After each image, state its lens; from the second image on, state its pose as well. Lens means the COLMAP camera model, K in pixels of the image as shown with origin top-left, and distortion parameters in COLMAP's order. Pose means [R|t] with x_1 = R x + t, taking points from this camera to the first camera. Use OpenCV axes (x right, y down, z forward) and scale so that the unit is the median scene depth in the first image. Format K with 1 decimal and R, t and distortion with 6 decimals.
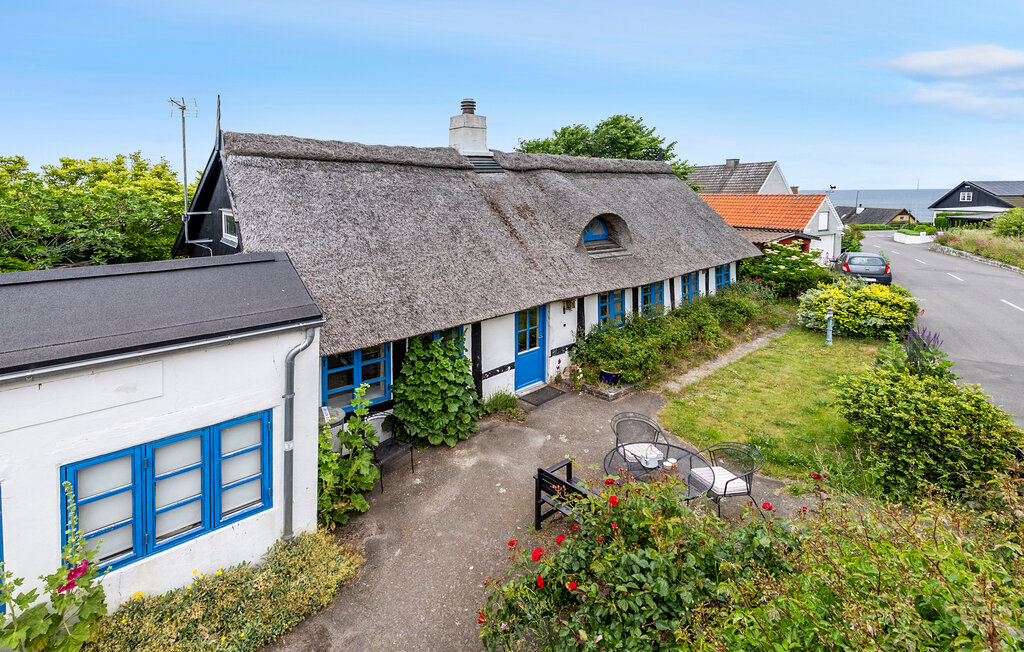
lens RADIAL K [[450.4, 0, 512.0], [0, 450.4, 326.0], [0, 0, 1]] dist [-0.000363, -0.000049]
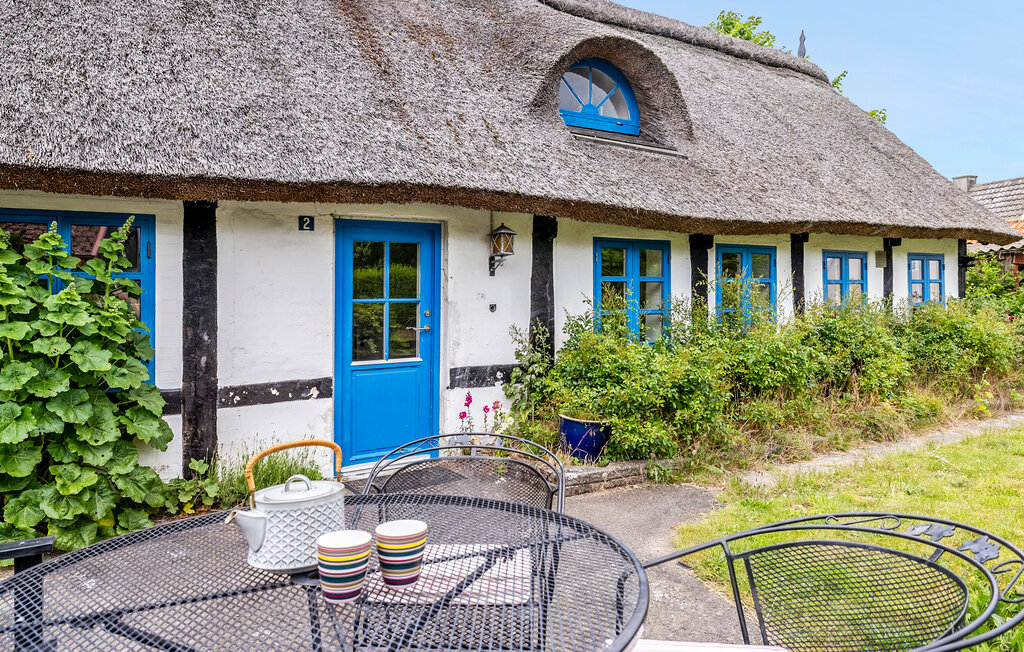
lens RADIAL K [[838.4, 0, 512.0], [0, 838.4, 326.0], [0, 0, 1]] dist [0.014634, 0.007151]
pose [[0.995837, 0.081833, -0.040163, 0.163930], [-0.086651, 0.986591, -0.138308, 0.111802], [0.028306, 0.141212, 0.989575, 0.296787]]
